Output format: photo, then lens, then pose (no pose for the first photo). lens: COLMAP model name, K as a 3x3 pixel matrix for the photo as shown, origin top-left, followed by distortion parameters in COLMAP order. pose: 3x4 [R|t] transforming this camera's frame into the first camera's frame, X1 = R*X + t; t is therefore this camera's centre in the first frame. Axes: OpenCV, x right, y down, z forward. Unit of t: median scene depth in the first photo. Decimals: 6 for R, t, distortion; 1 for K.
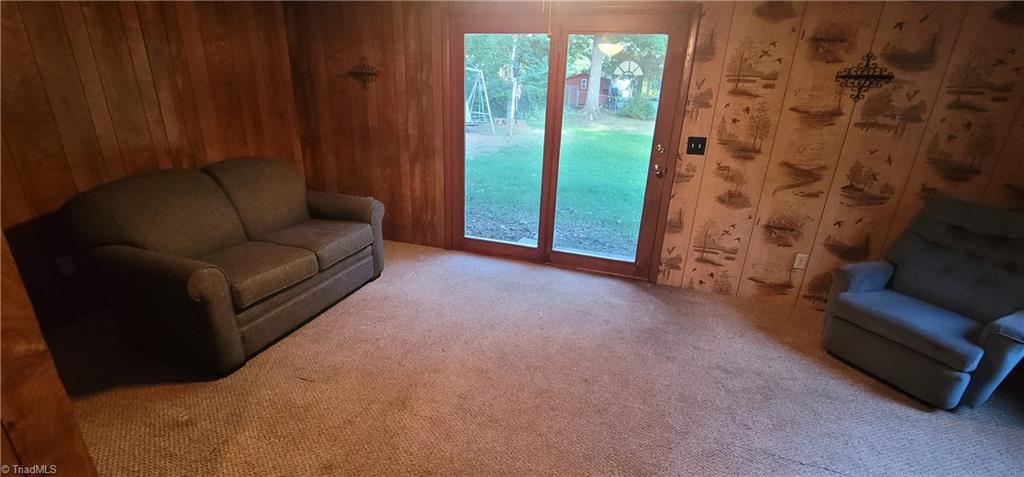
lens RADIAL K [[417.1, 0, 512.0], [0, 417.1, 237.1], [0, 0, 1]] dist [-0.007028, 0.000903]
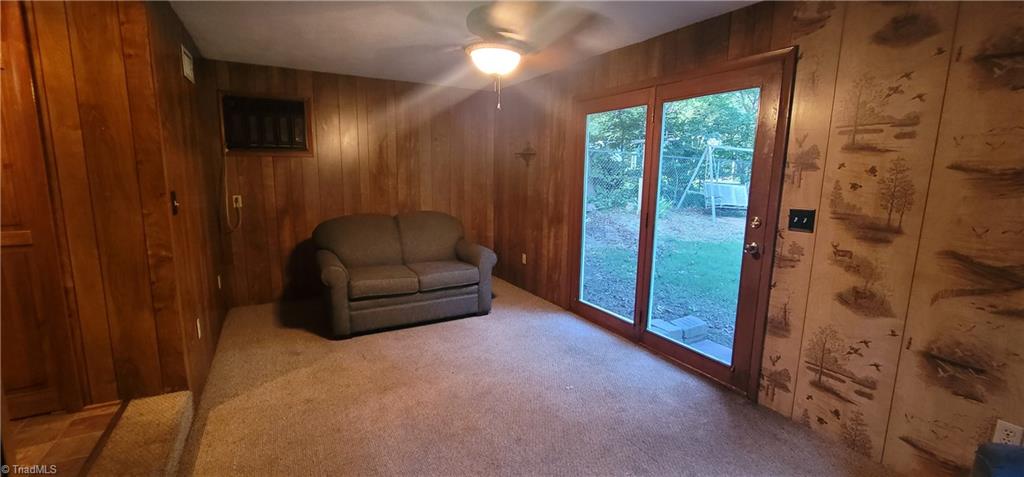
lens RADIAL K [[417.1, 0, 511.7], [0, 417.1, 239.0], [0, 0, 1]] dist [-0.007028, 0.000903]
pose [[0.742066, 0.082936, -0.665176, 0.554080], [-0.213098, 0.970026, -0.116786, 0.009770], [0.635552, 0.228410, 0.737497, 0.133299]]
